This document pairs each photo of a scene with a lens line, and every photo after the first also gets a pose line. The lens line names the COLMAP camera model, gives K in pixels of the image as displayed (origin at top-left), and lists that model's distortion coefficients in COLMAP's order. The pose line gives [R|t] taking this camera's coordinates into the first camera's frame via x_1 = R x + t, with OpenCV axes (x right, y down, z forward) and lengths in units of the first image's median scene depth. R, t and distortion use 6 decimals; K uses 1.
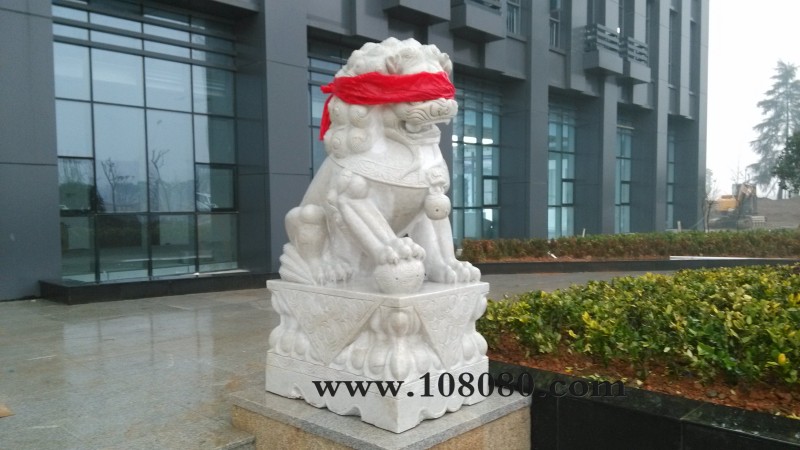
lens RADIAL K [[659.0, 0, 401.9], [0, 659.0, 246.2], [0, 0, 1]] dist [0.132088, -0.165744]
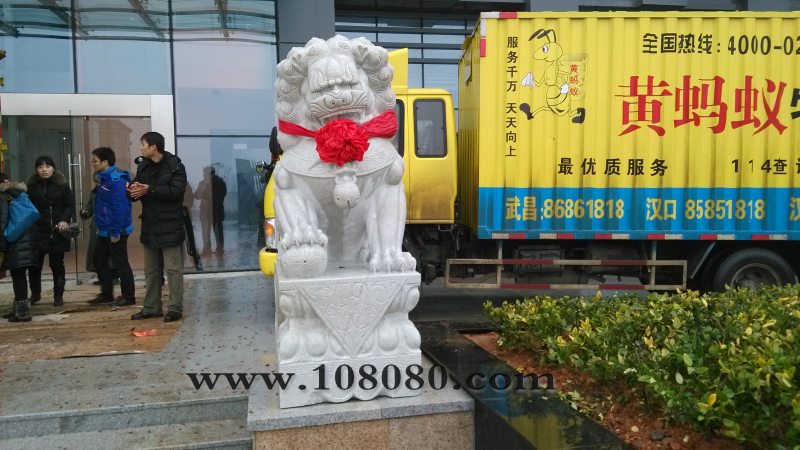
lens RADIAL K [[659.0, 0, 394.4], [0, 659.0, 221.6], [0, 0, 1]] dist [0.132088, -0.165744]
pose [[0.812447, 0.009713, -0.582954, 0.633089], [-0.019630, 0.999750, -0.010699, -0.008719], [0.582704, 0.020136, 0.812435, 0.190932]]
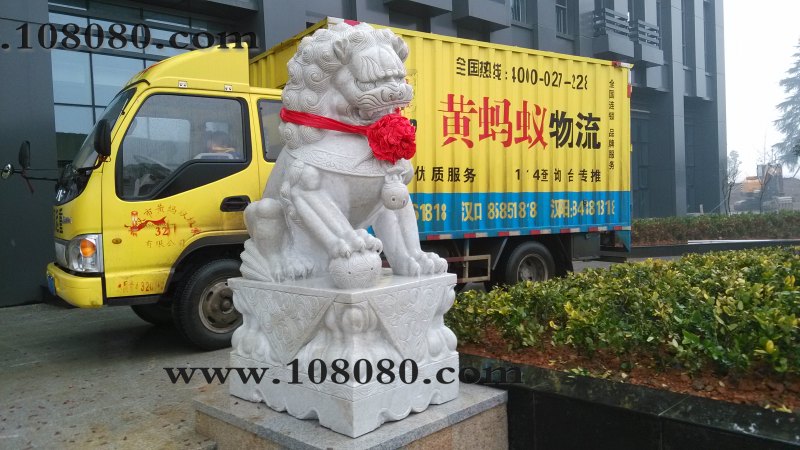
lens RADIAL K [[659.0, 0, 398.9], [0, 659.0, 222.8], [0, 0, 1]] dist [0.132088, -0.165744]
pose [[0.998725, -0.033751, -0.037539, 0.084725], [0.032788, 0.999125, -0.025972, 0.003676], [0.038383, 0.024708, 0.998958, 0.044270]]
